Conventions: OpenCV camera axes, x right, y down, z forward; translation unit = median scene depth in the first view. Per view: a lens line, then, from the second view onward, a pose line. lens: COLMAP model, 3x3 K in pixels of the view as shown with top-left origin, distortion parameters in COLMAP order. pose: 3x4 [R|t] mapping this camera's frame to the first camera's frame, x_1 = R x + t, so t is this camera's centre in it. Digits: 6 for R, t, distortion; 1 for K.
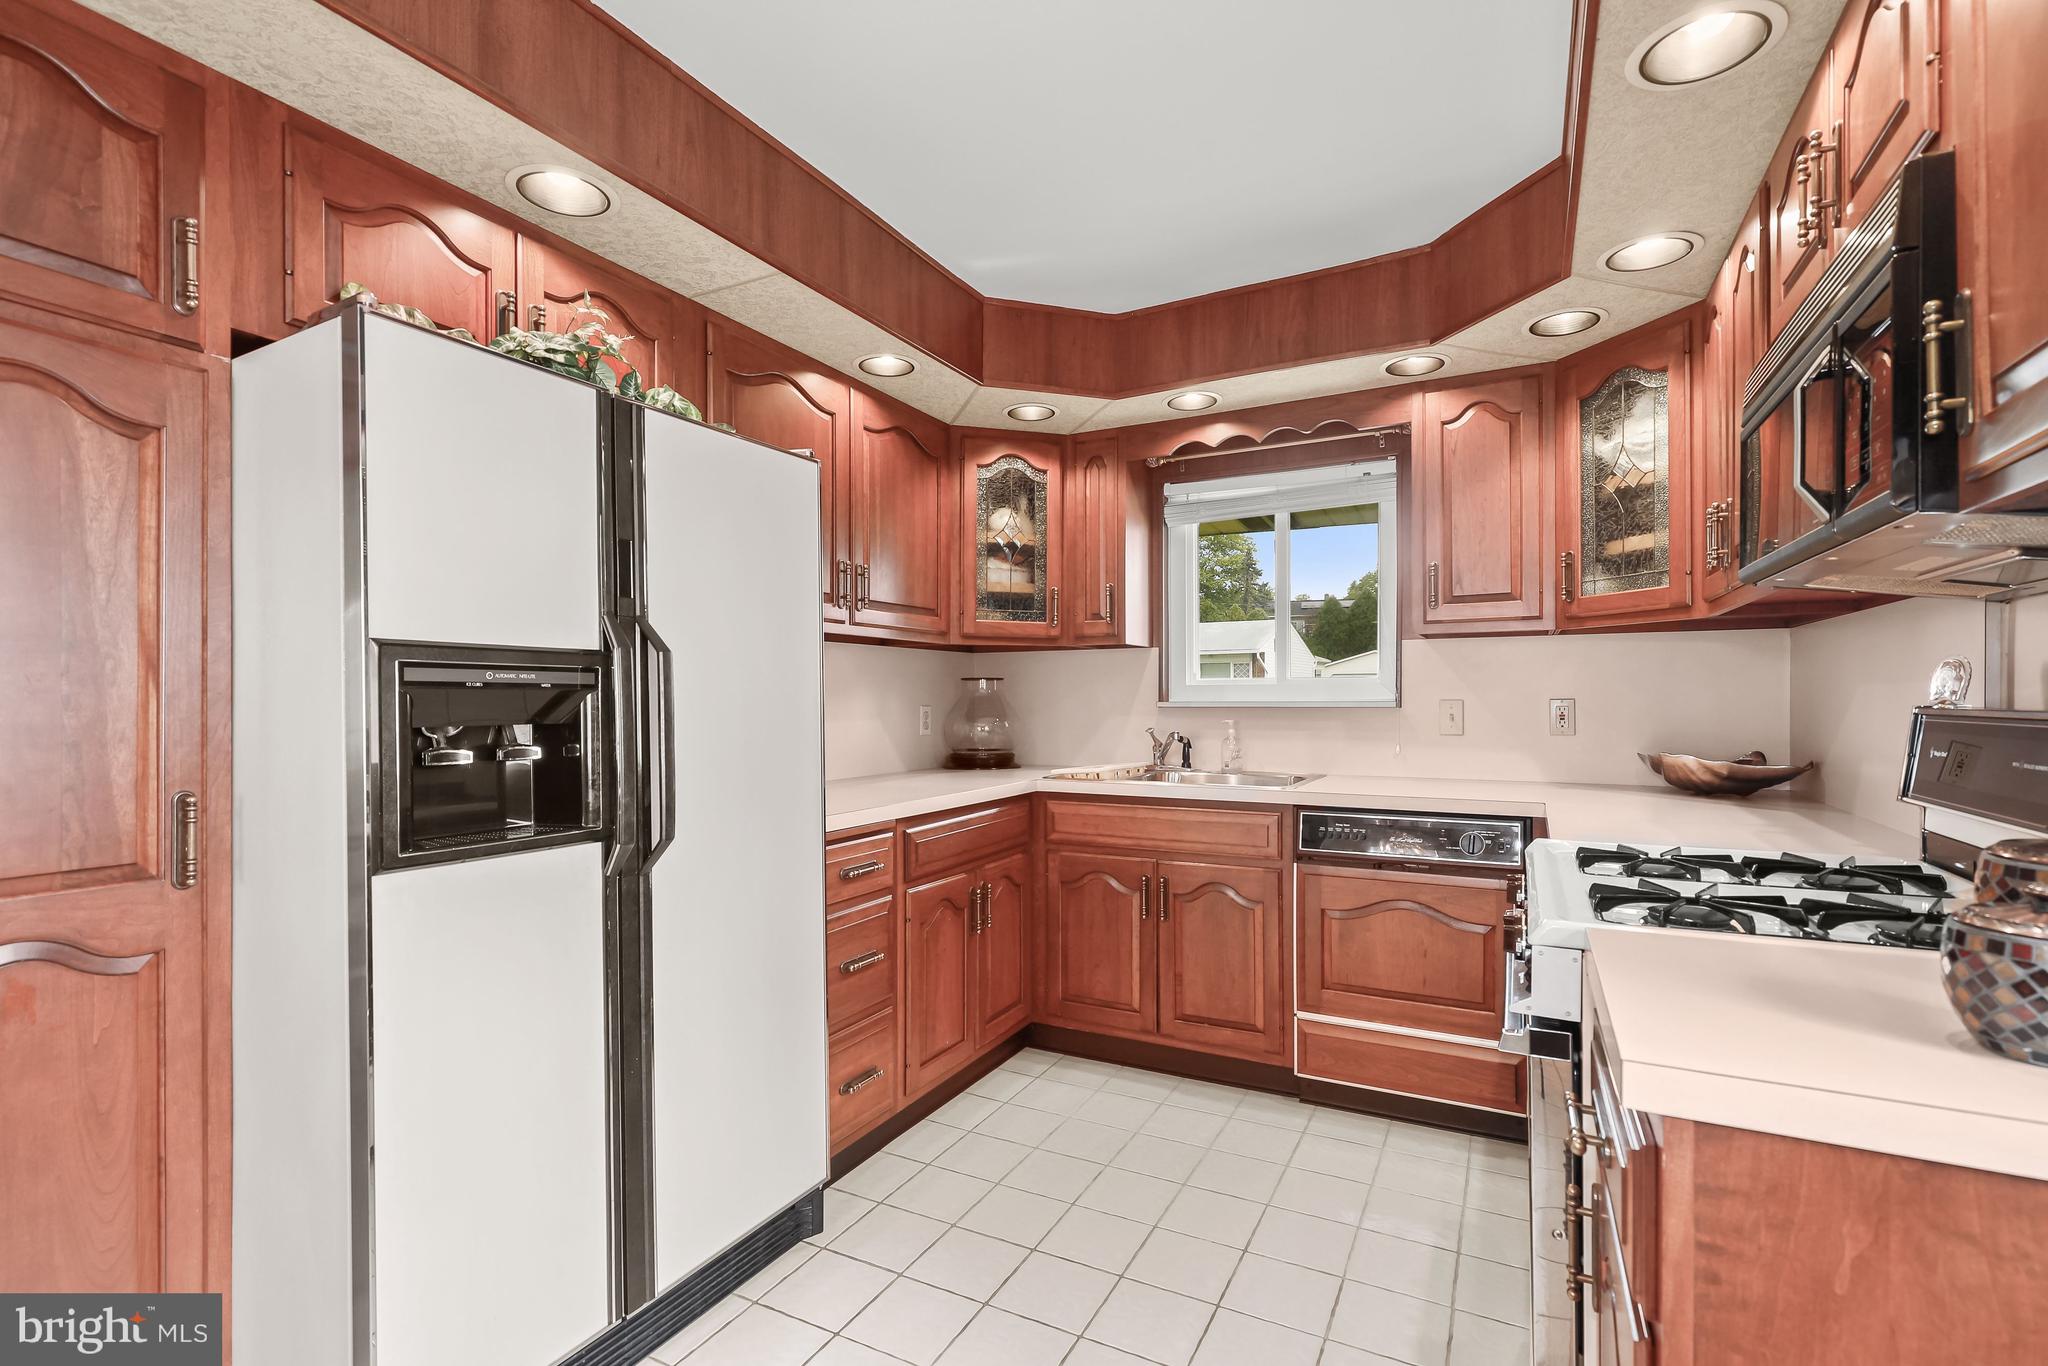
lens RADIAL K [[931.5, 0, 1025.5], [0, 931.5, 687.5], [0, 0, 1]] dist [-0.000048, 0.001417]
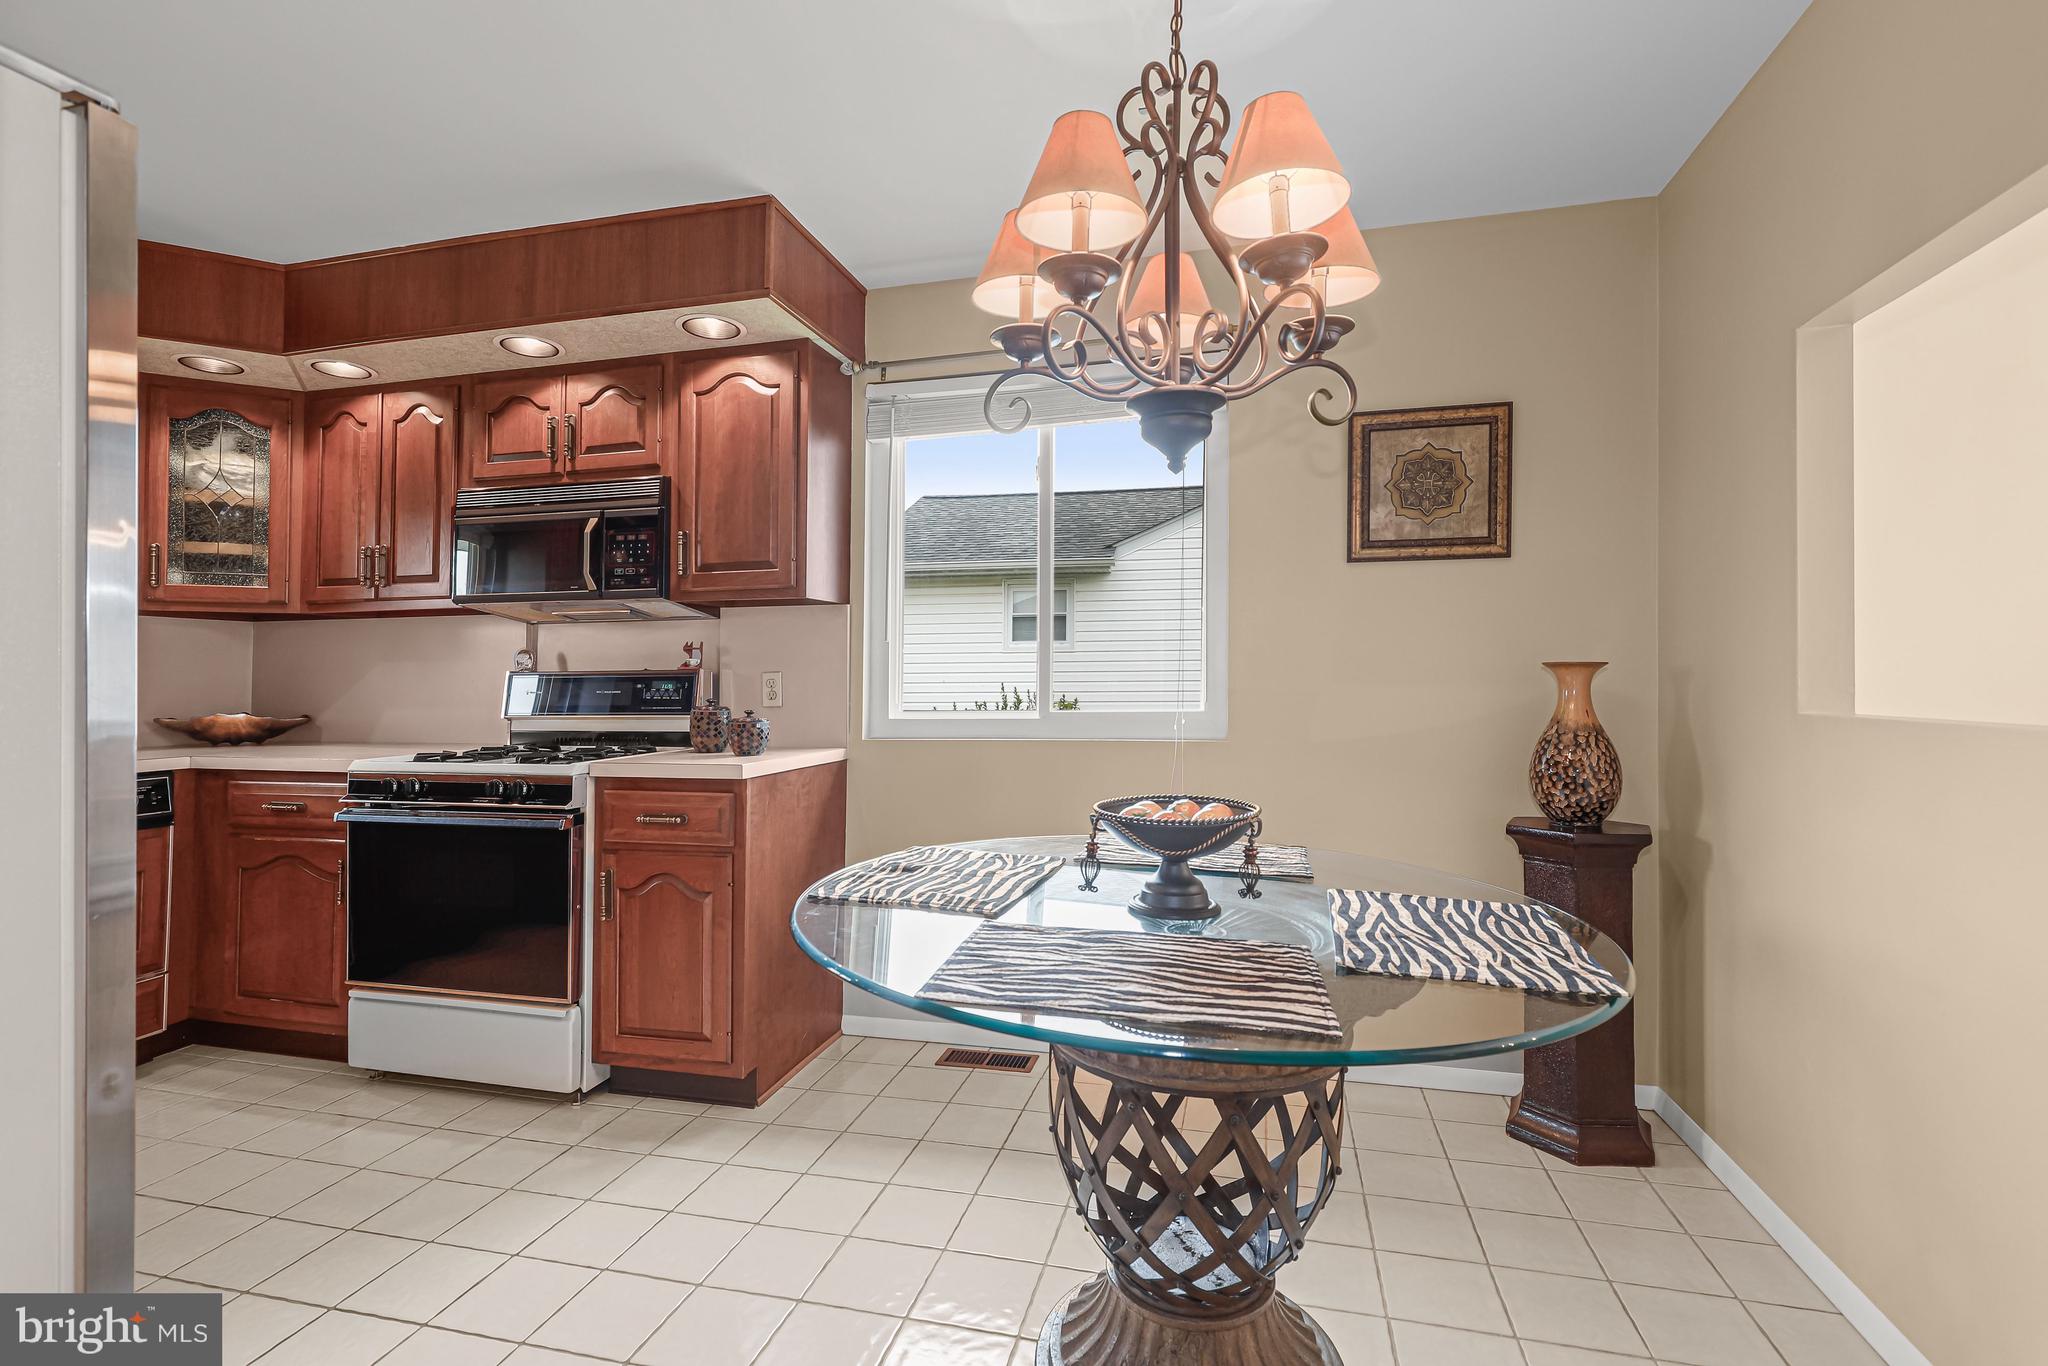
lens RADIAL K [[931.5, 0, 1026.1], [0, 931.5, 645.6], [0, 0, 1]] dist [-0.000048, 0.001417]
pose [[-0.234281, 0.041599, 0.971279, -0.747737], [0.000457, 0.999089, -0.042680, 0.029081], [-0.972169, -0.009556, -0.234086, 0.205212]]
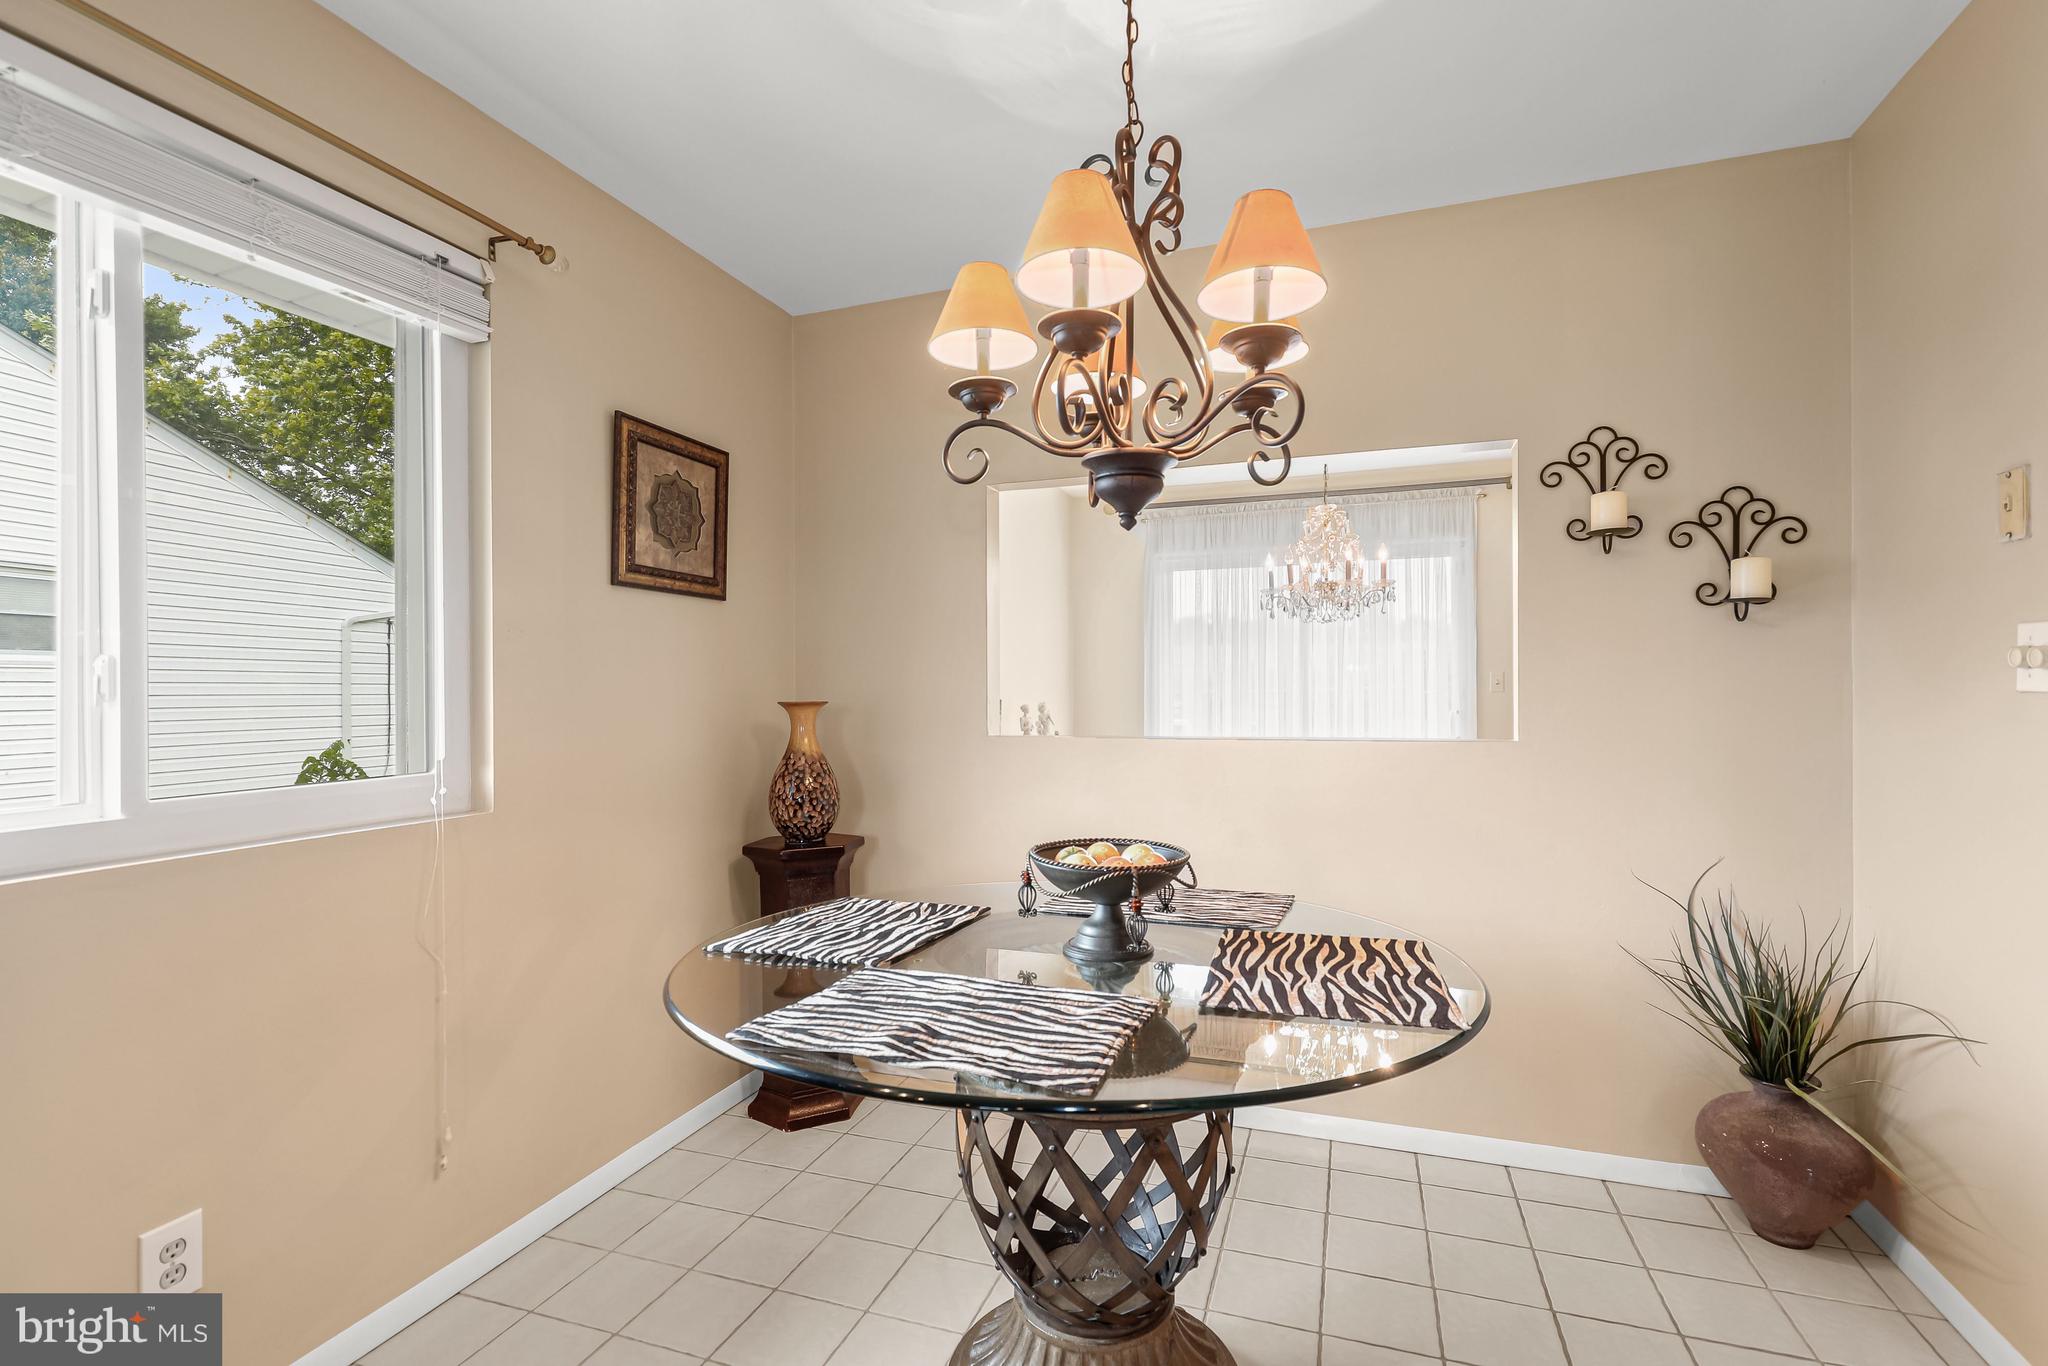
lens RADIAL K [[931.5, 0, 1024.6], [0, 931.5, 694.2], [0, 0, 1]] dist [-0.000048, 0.001417]
pose [[-0.989717, 0.013810, -0.142369, -0.131344], [0.014363, 0.999893, -0.002855, 0.006581], [0.142314, -0.004870, -0.989810, 0.529031]]
